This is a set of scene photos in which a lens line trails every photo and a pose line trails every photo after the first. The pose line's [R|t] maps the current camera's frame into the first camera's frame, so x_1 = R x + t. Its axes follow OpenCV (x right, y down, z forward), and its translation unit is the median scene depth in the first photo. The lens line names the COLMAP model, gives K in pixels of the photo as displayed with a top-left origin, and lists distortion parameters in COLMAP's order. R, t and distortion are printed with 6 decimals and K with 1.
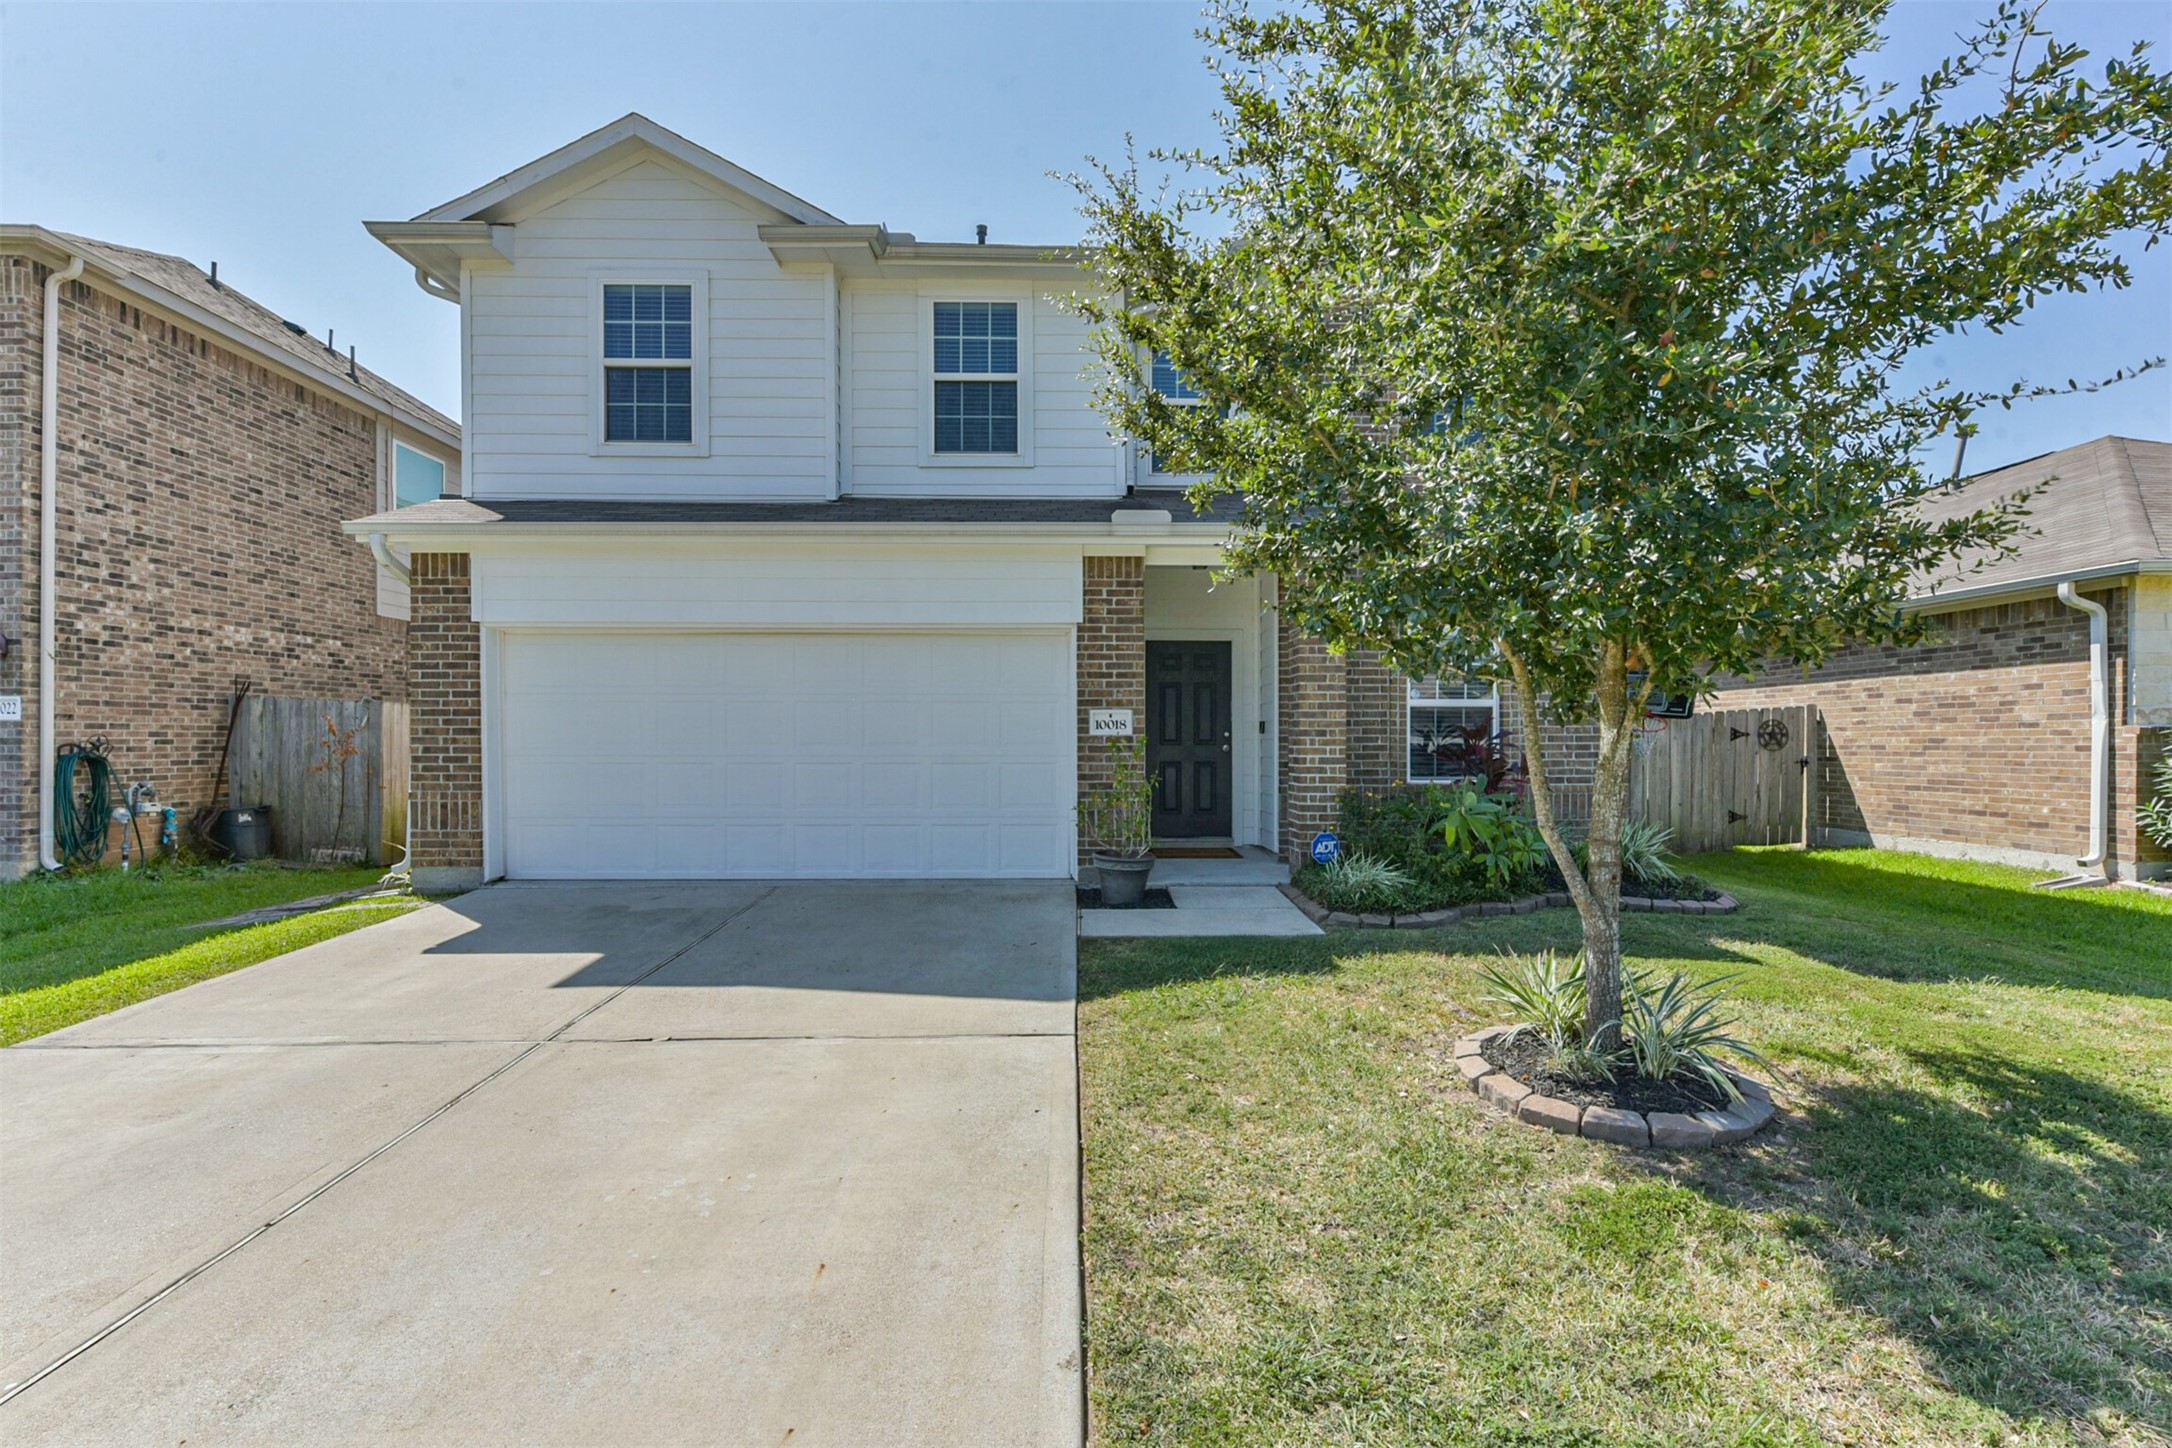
lens RADIAL K [[1072.5, 0, 1085.6], [0, 1072.5, 693.8], [0, 0, 1]] dist [-0.028402, 0.000200]
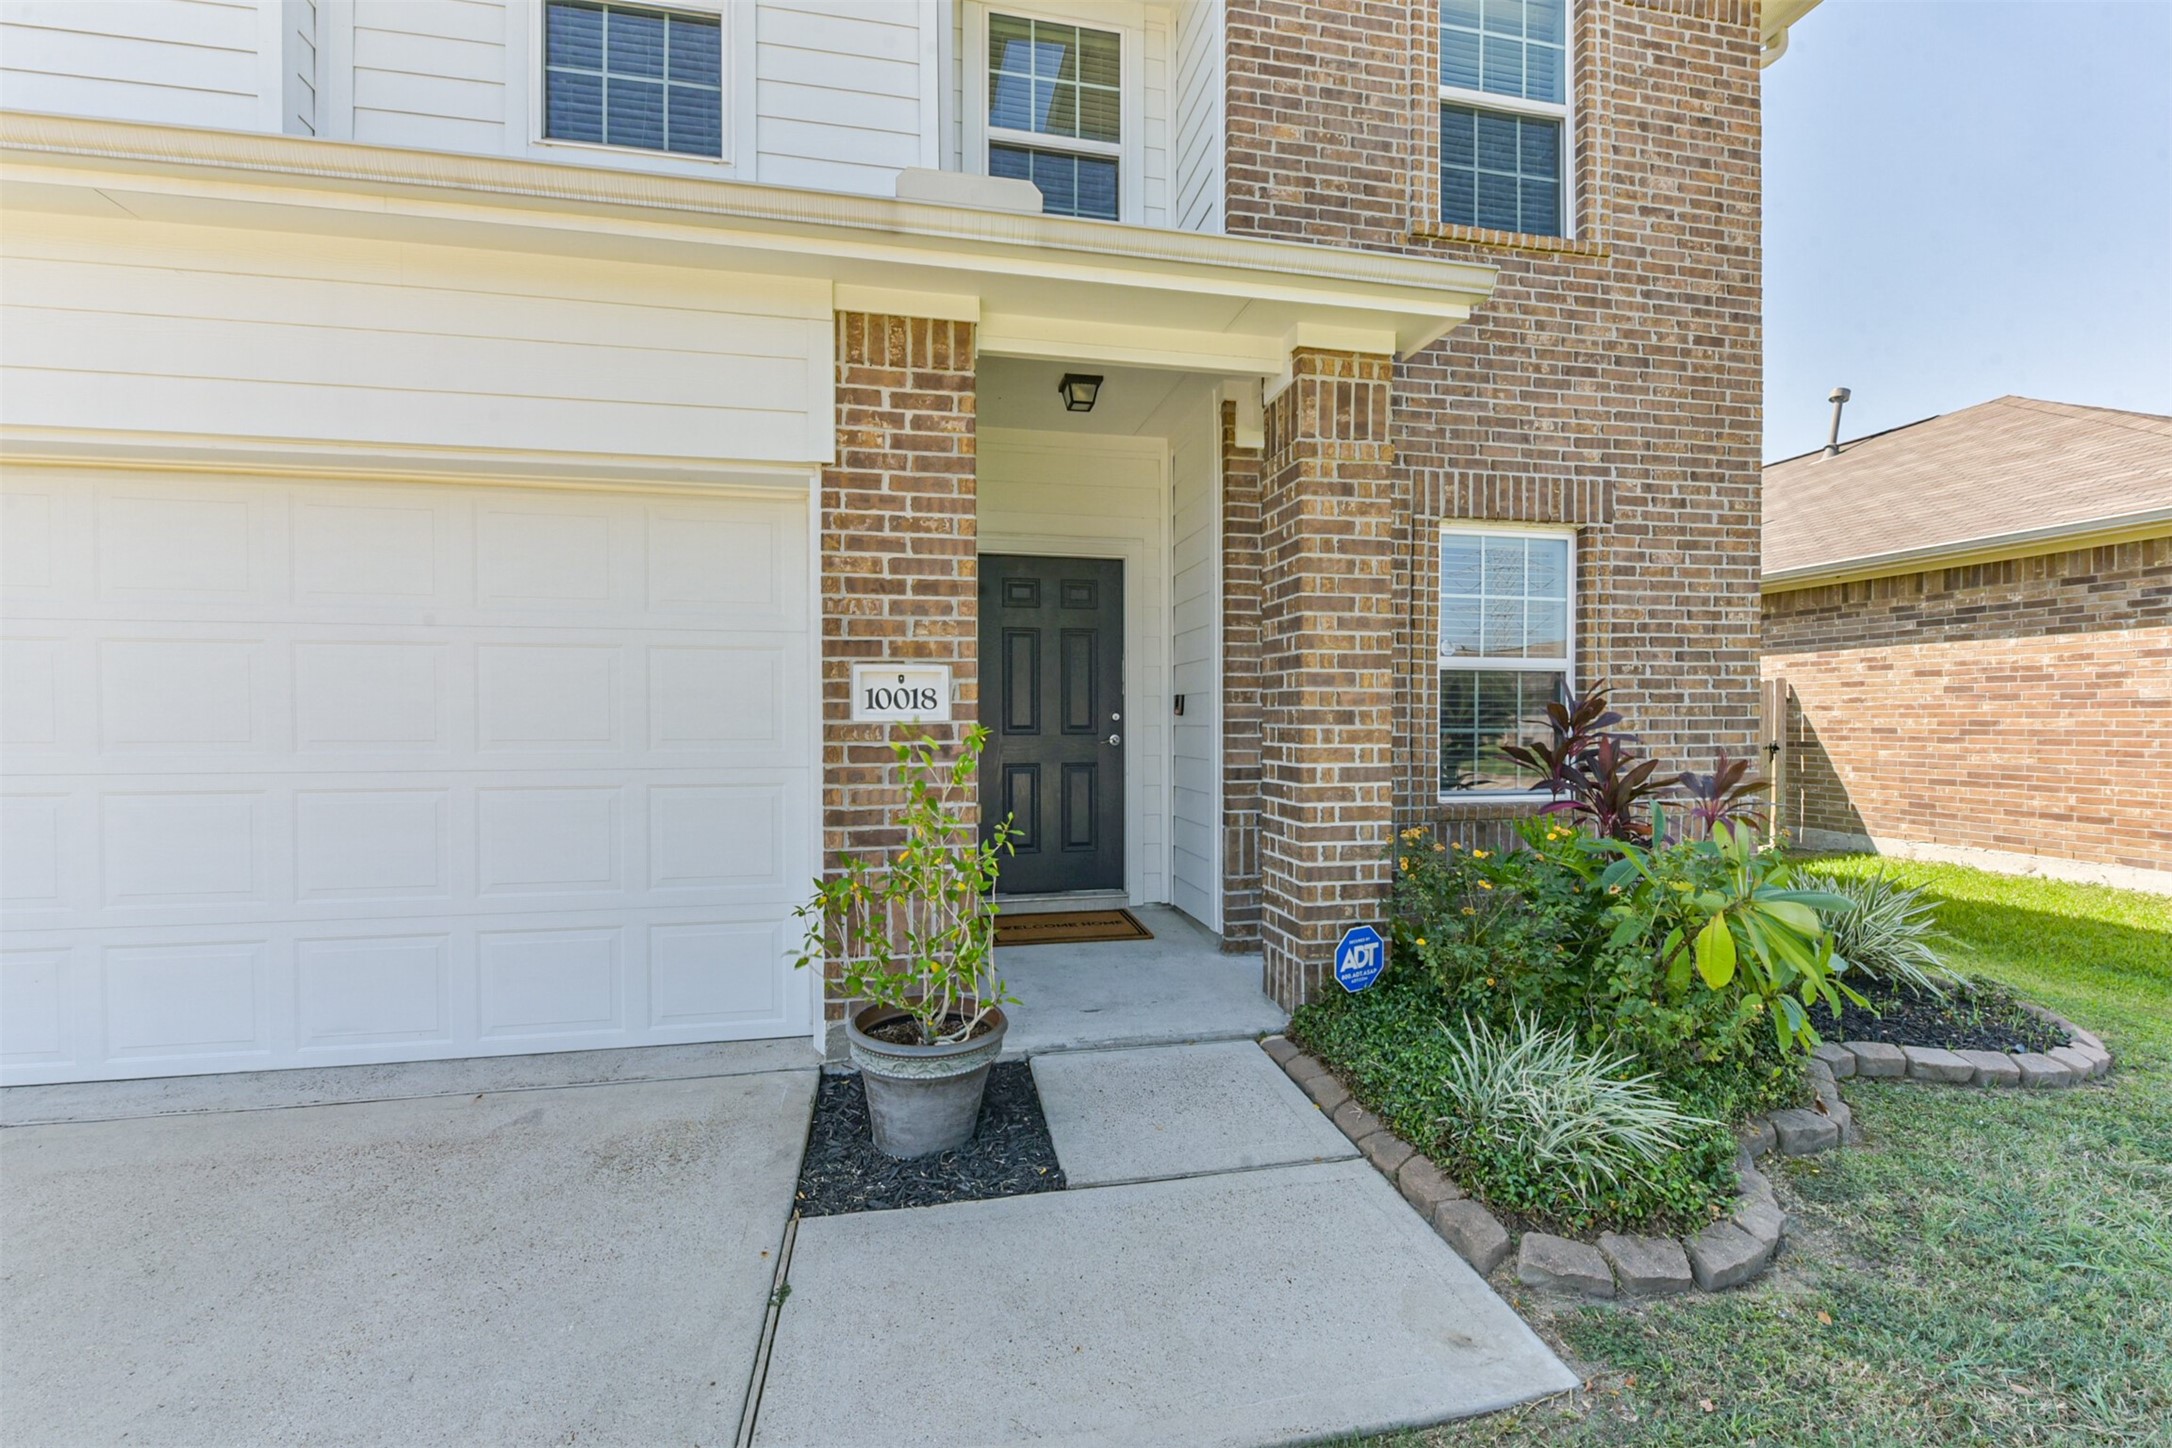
lens RADIAL K [[892.0, 0, 1074.2], [0, 892.0, 719.0], [0, 0, 1]] dist [0.001193, 0.000106]
pose [[0.985765, -0.001872, 0.168117, 0.031897], [-0.006078, 0.998888, 0.046759, 0.019477], [-0.168017, -0.047115, 0.984657, 0.622904]]
